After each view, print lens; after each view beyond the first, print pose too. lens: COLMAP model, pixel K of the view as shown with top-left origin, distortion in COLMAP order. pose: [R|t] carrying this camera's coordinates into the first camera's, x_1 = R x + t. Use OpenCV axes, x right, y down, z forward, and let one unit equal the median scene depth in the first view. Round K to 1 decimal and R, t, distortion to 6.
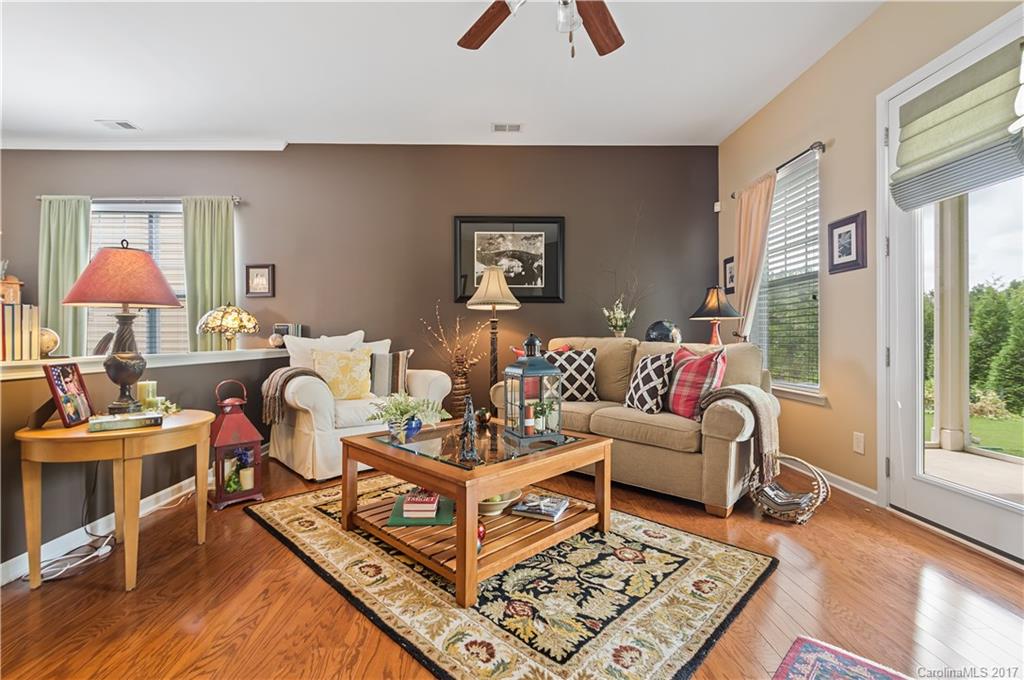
lens RADIAL K [[457.3, 0, 503.8], [0, 457.3, 336.0], [0, 0, 1]] dist [-0.002893, 0.000020]
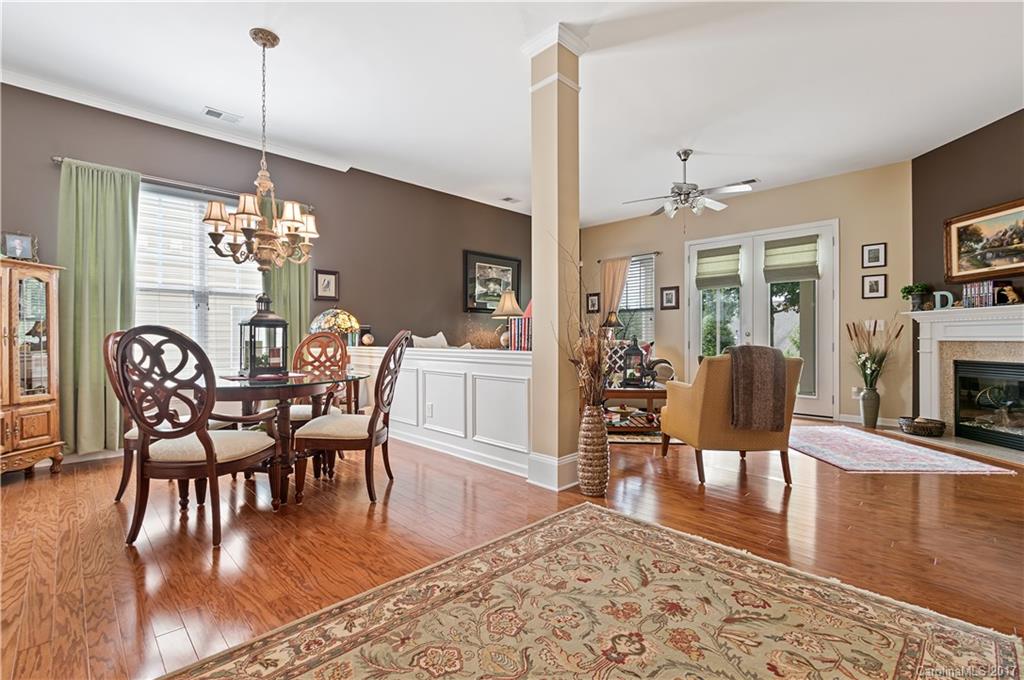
lens RADIAL K [[457.3, 0, 508.6], [0, 457.3, 337.8], [0, 0, 1]] dist [-0.002893, 0.000020]
pose [[0.729465, 0.000319, 0.684019, -1.022989], [-0.003777, 0.999987, 0.003561, -0.000437], [-0.684008, -0.005181, 0.729456, -0.111454]]
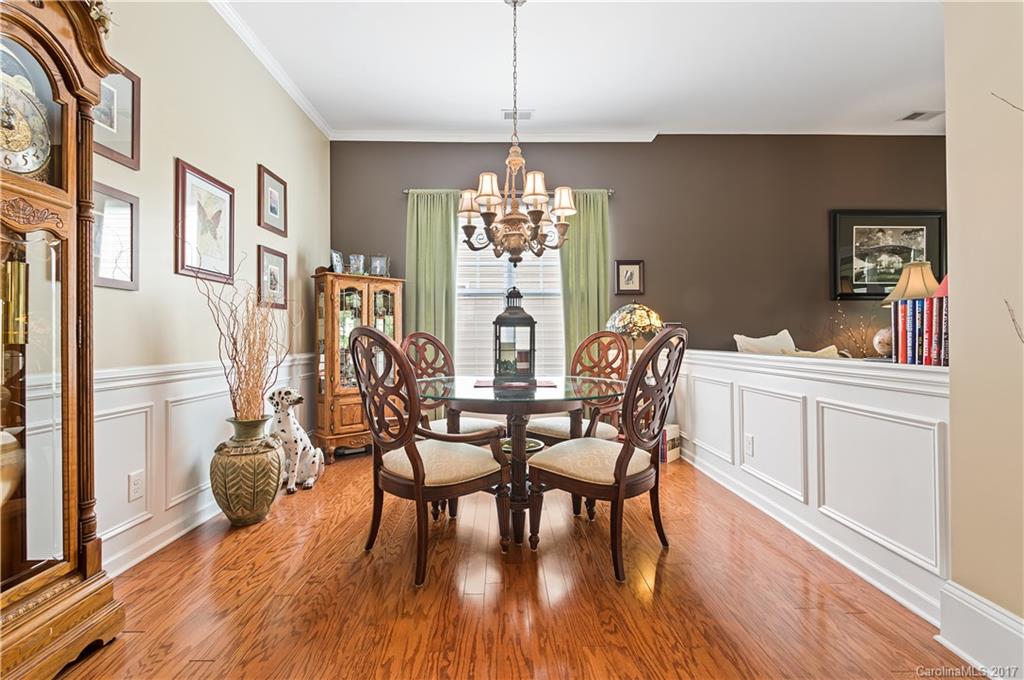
lens RADIAL K [[457.3, 0, 505.9], [0, 457.3, 333.6], [0, 0, 1]] dist [-0.002893, 0.000020]
pose [[0.999958, -0.001347, -0.009026, -0.828841], [0.001306, 0.999989, -0.004586, -0.000787], [0.009032, 0.004574, 0.999949, 0.047097]]
